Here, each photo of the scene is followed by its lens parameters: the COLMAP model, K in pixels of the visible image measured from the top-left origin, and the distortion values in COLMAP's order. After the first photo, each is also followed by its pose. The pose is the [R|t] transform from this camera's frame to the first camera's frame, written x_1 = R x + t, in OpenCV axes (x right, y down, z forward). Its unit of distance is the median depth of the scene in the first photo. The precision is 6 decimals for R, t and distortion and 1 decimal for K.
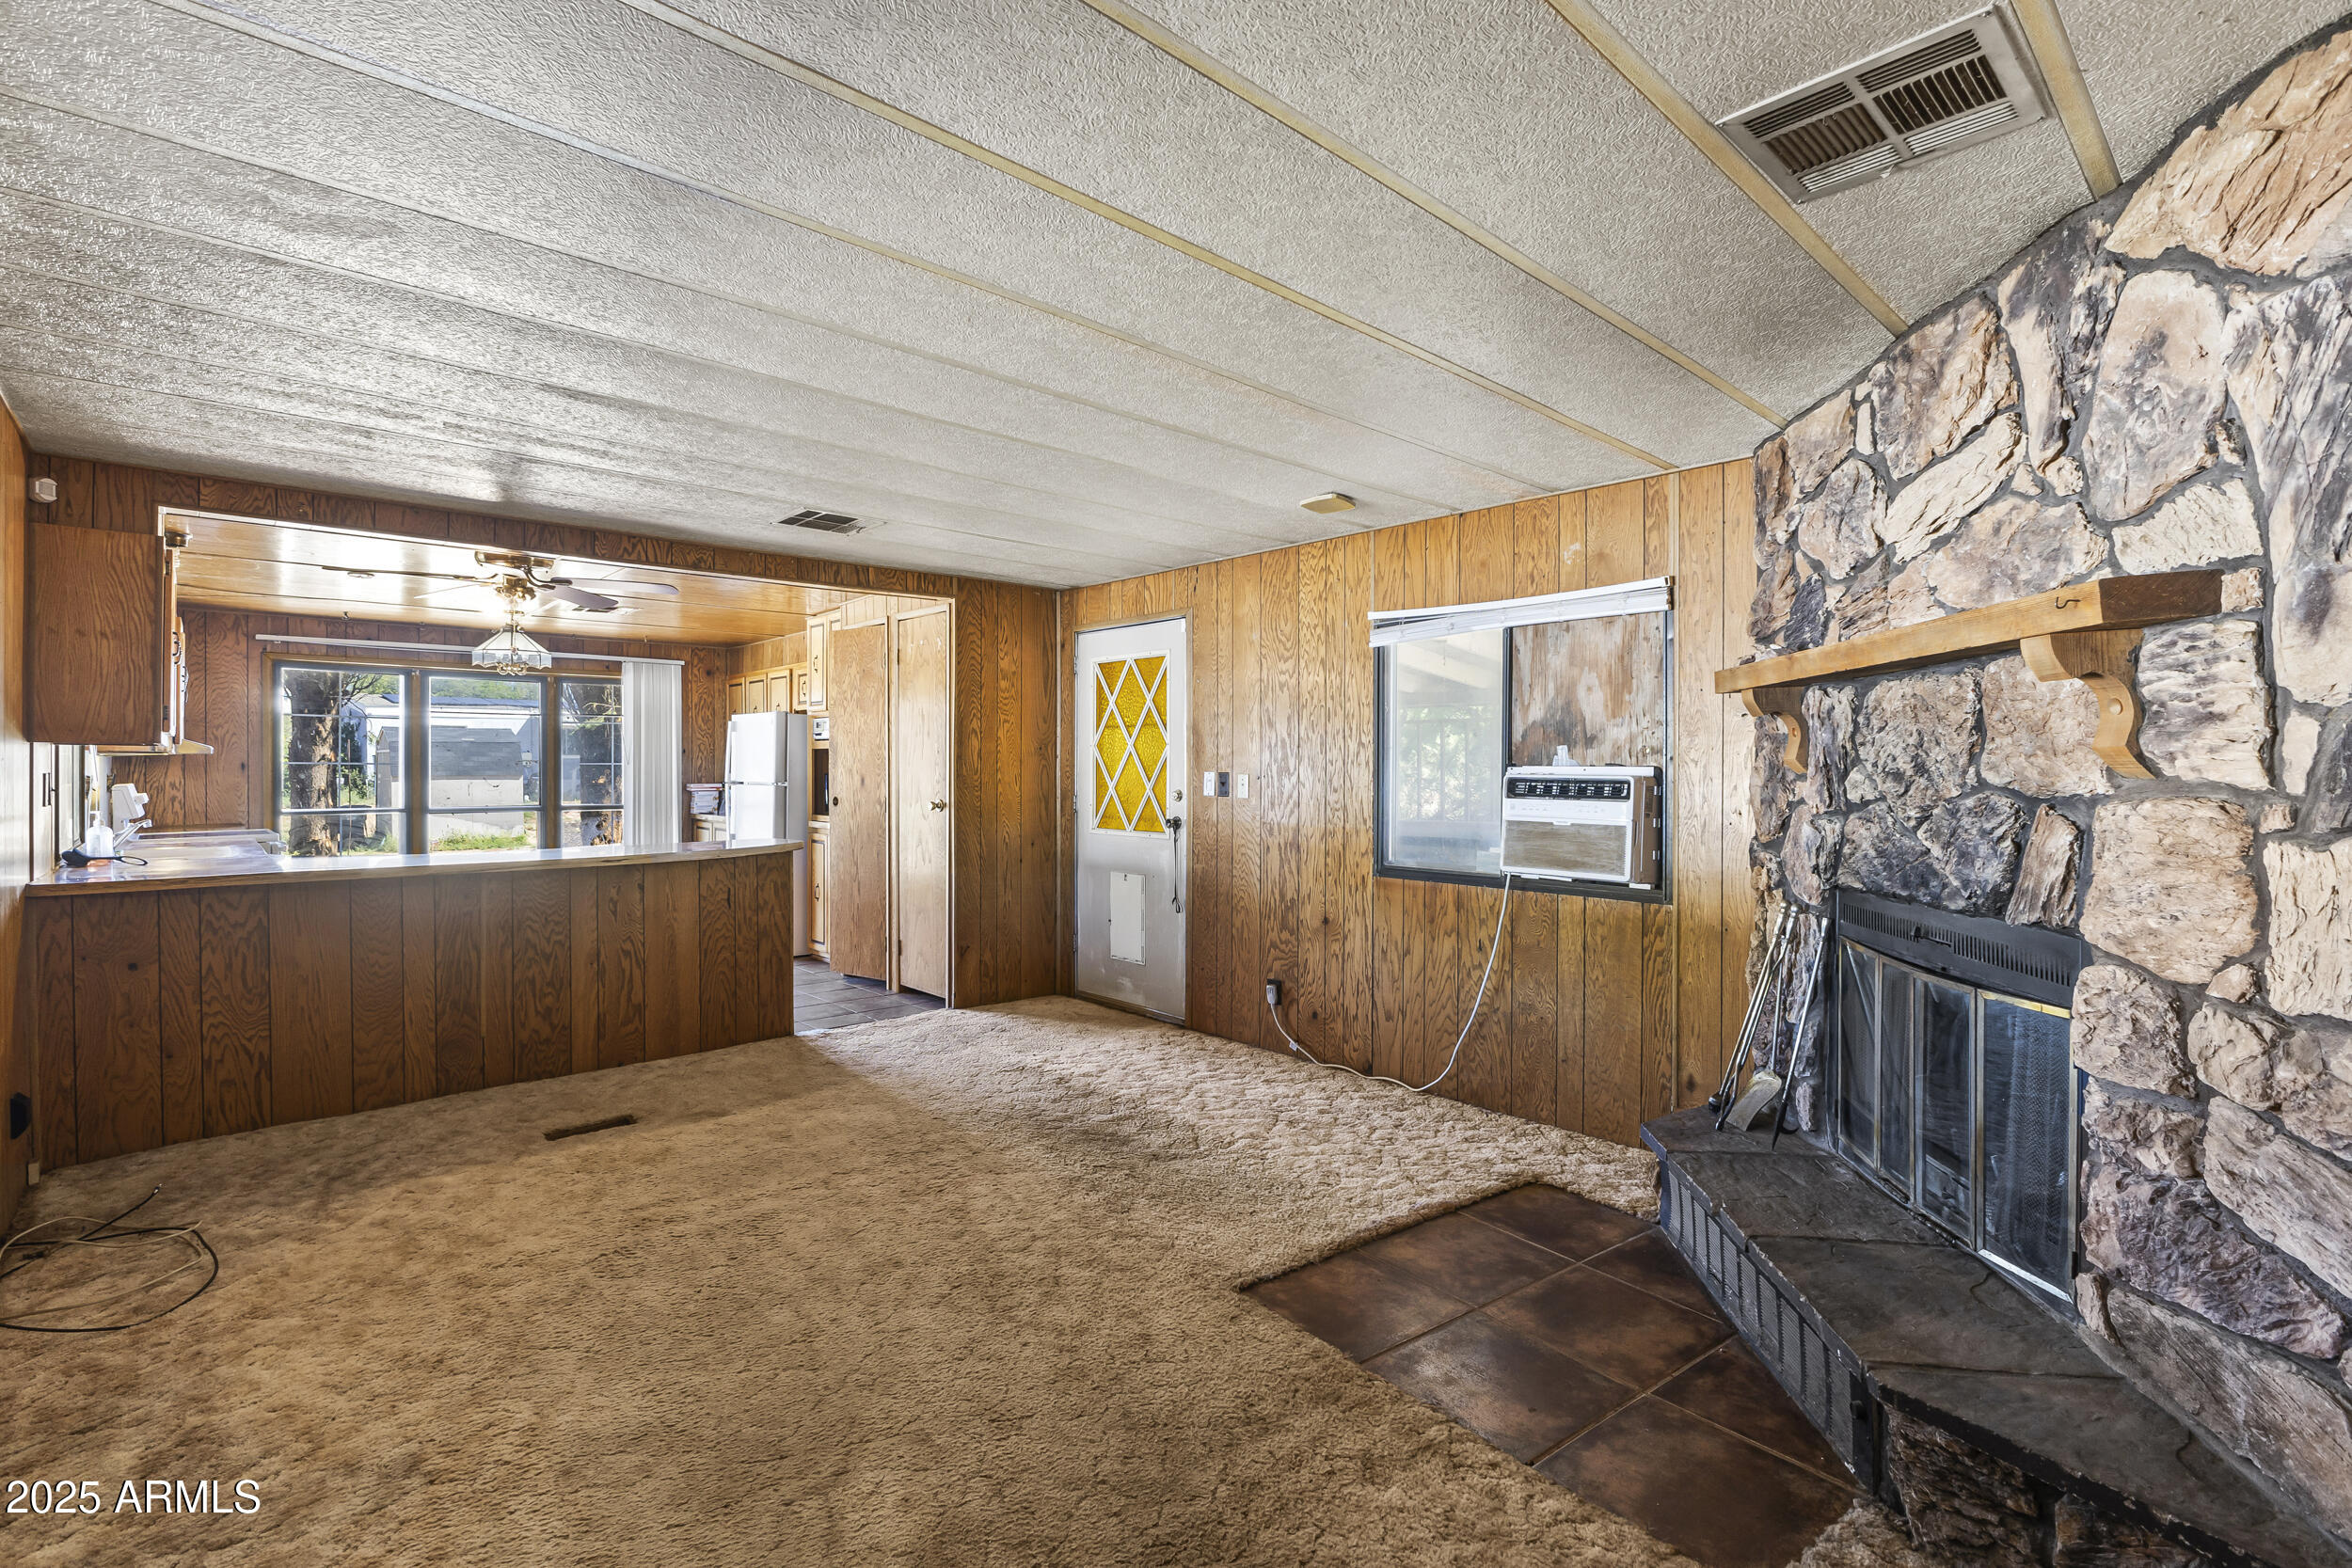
lens RADIAL K [[1073.5, 0, 1170.2], [0, 1073.5, 775.9], [0, 0, 1]] dist [0.057802, 0.000862]
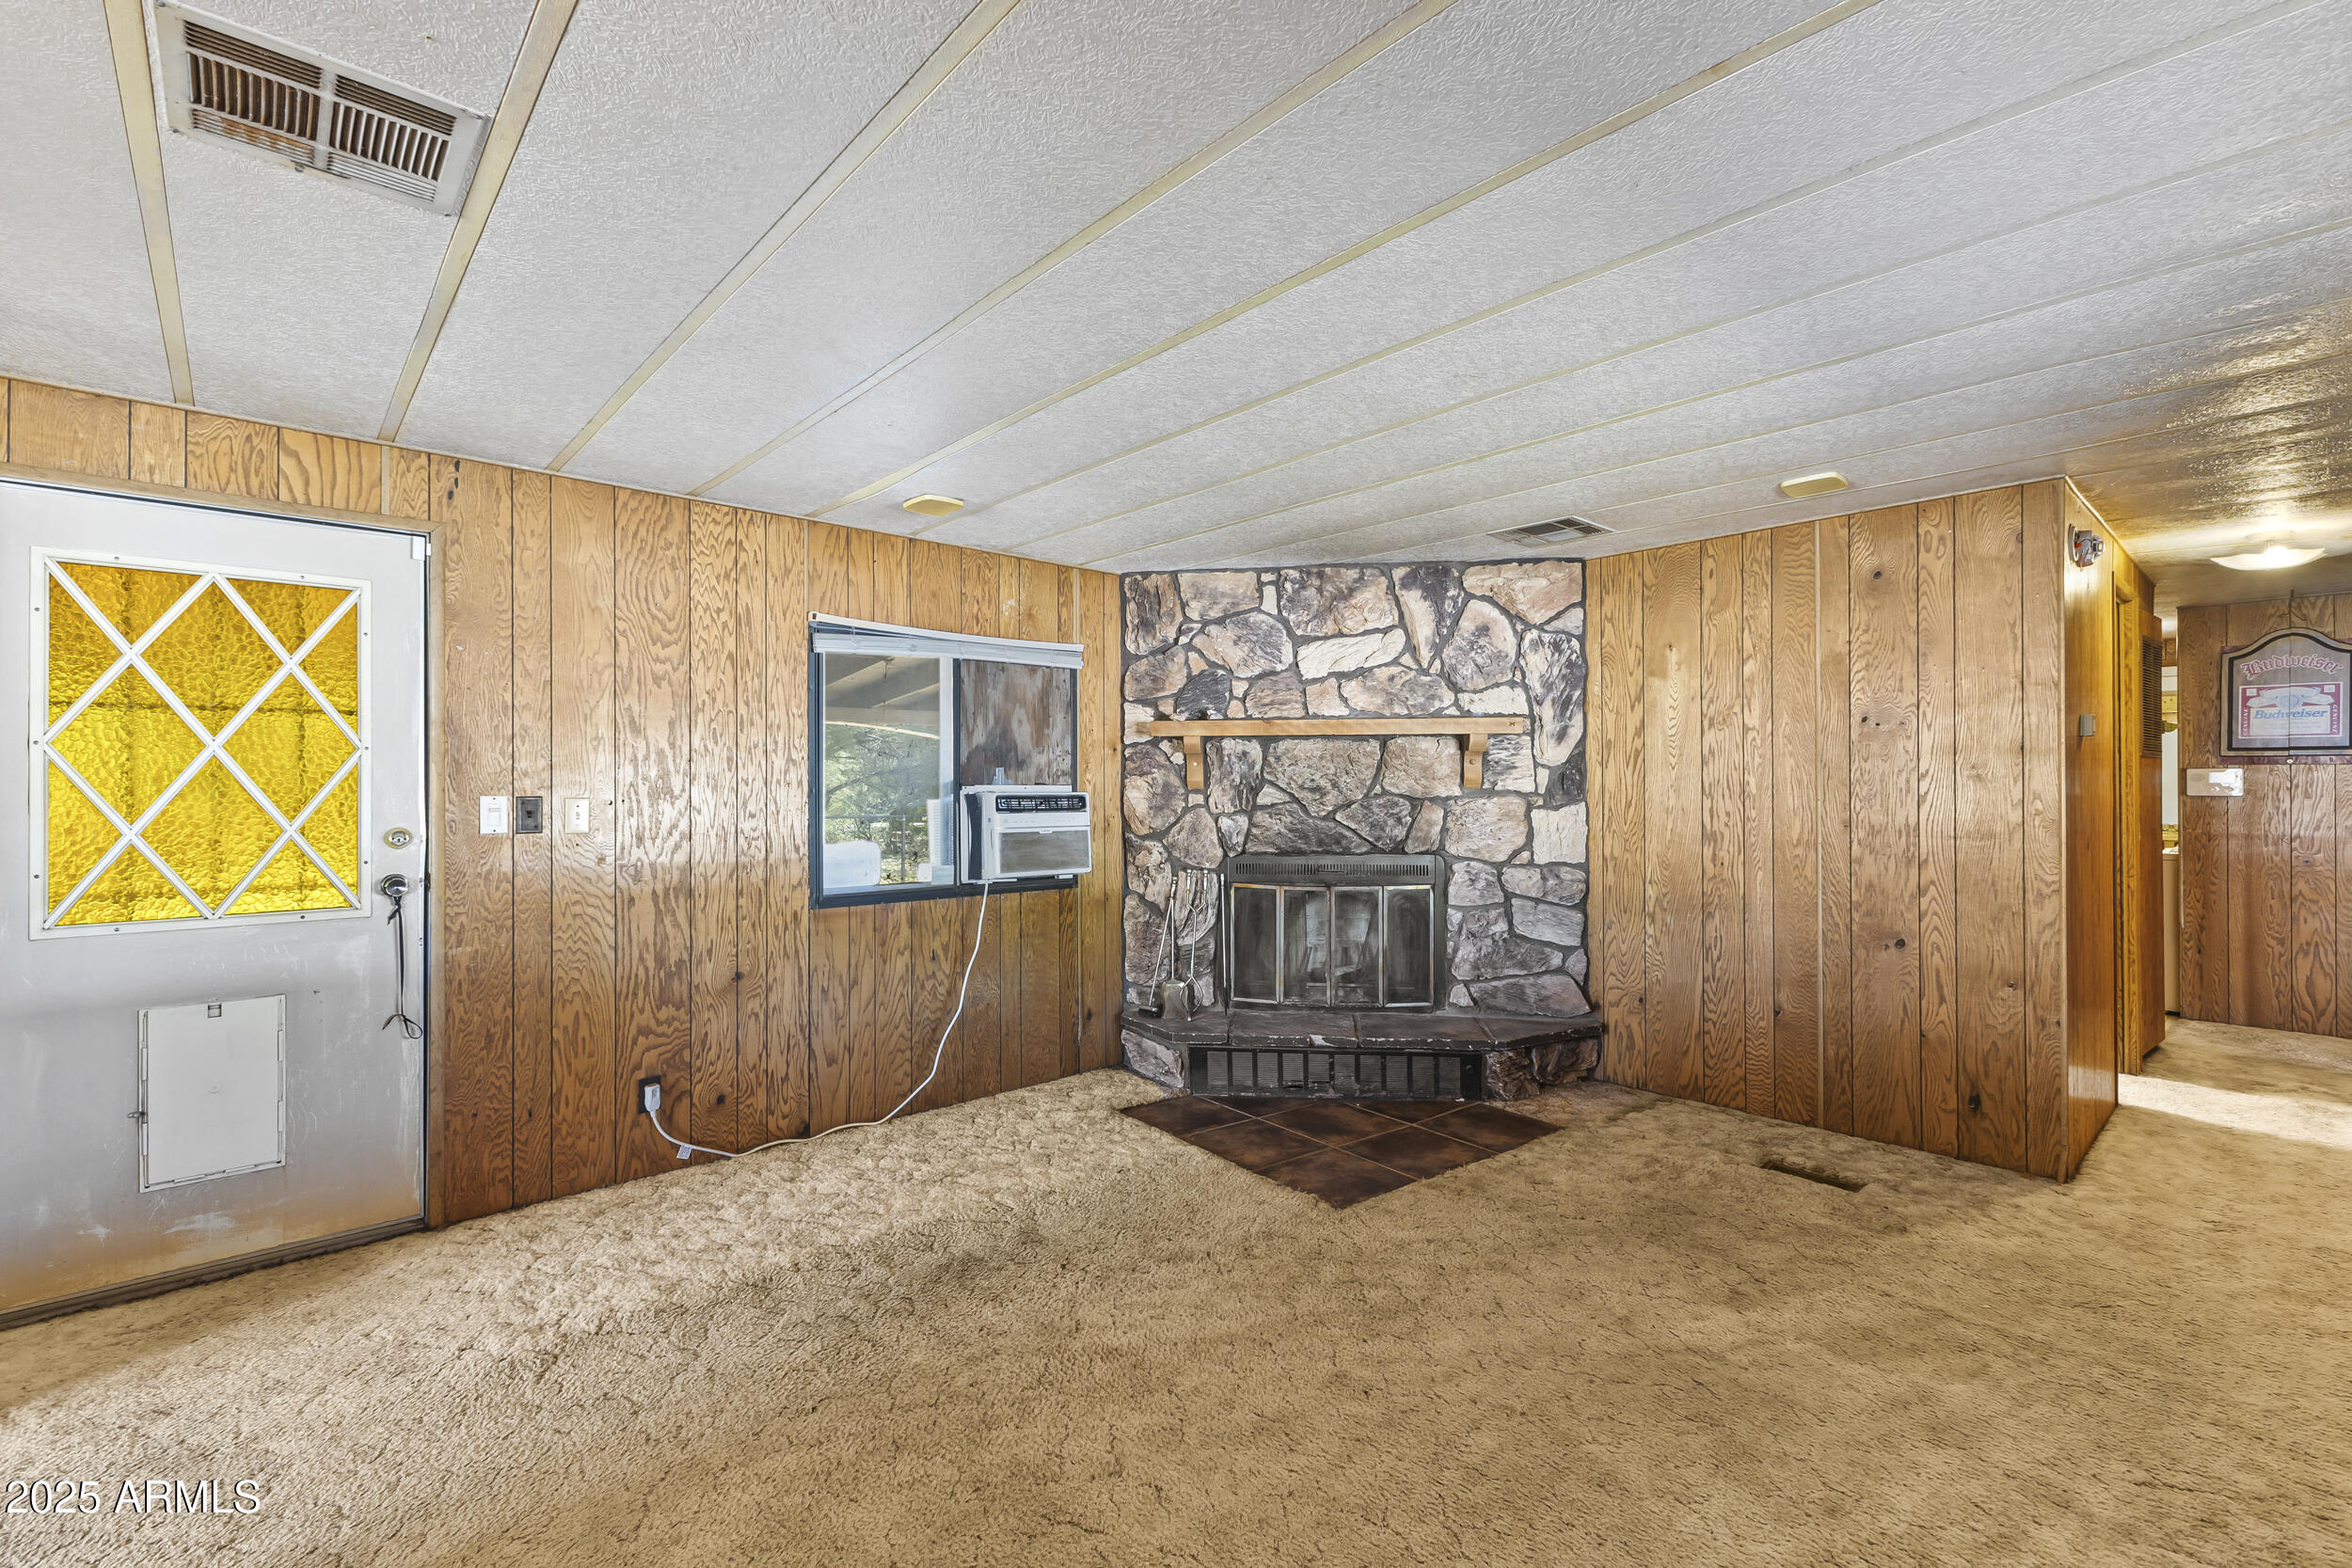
lens RADIAL K [[1023.1, 0, 1165.7], [0, 1023.1, 790.0], [0, 0, 1]] dist [0.005246, 0.001038]
pose [[0.021257, -0.004337, 0.999765, -0.698341], [0.012198, 0.999917, 0.004078, -0.005936], [-0.999700, 0.012108, 0.021308, 0.743048]]
